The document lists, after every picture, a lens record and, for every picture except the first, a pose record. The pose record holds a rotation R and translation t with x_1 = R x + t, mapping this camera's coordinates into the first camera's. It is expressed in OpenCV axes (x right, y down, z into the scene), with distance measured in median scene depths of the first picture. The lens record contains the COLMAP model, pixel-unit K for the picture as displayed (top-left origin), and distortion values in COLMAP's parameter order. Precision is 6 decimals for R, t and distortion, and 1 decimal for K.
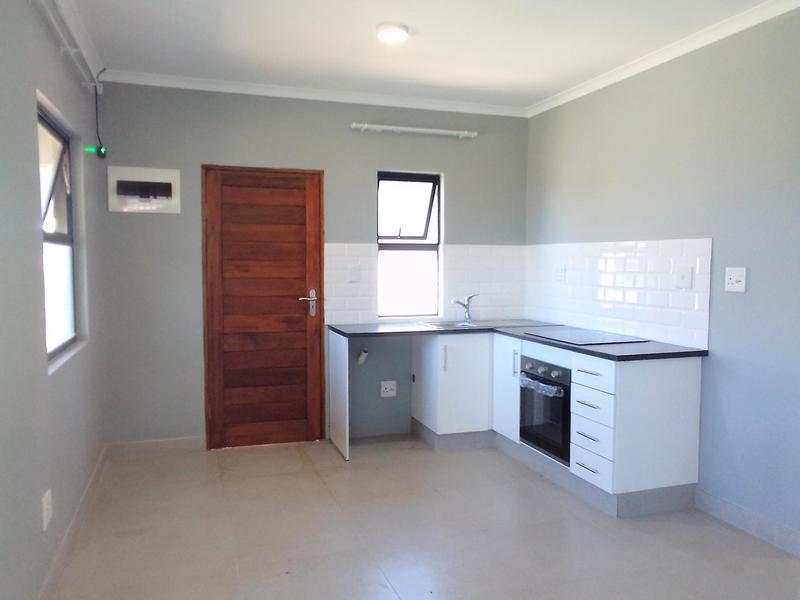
lens RADIAL K [[650.6, 0, 400.0], [0, 650.6, 300.0], [0, 0, 1]] dist [0.012461, 0.014844]
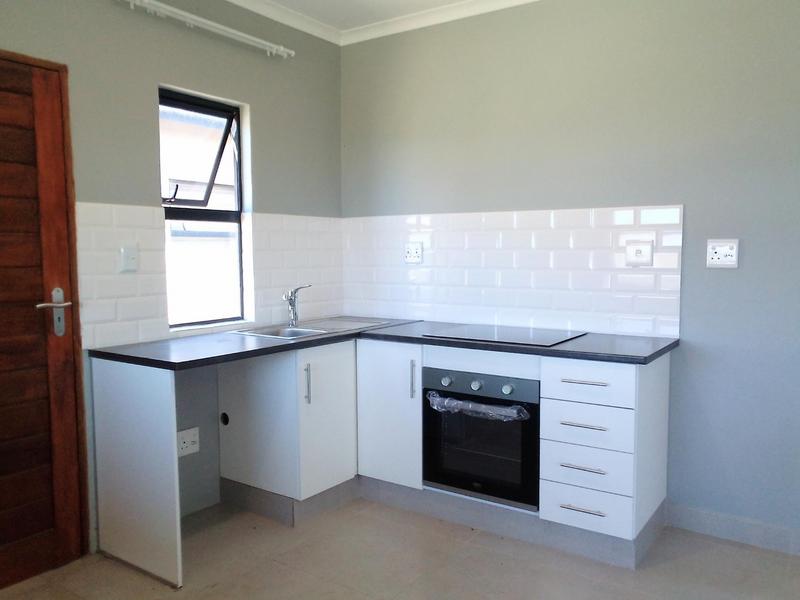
lens RADIAL K [[650.6, 0, 400.0], [0, 650.6, 300.0], [0, 0, 1]] dist [0.012461, 0.014844]
pose [[0.795515, -0.052527, 0.603653, -0.235779], [0.041260, 0.998619, 0.032522, -0.011484], [-0.604527, -0.000965, 0.796584, 0.399539]]
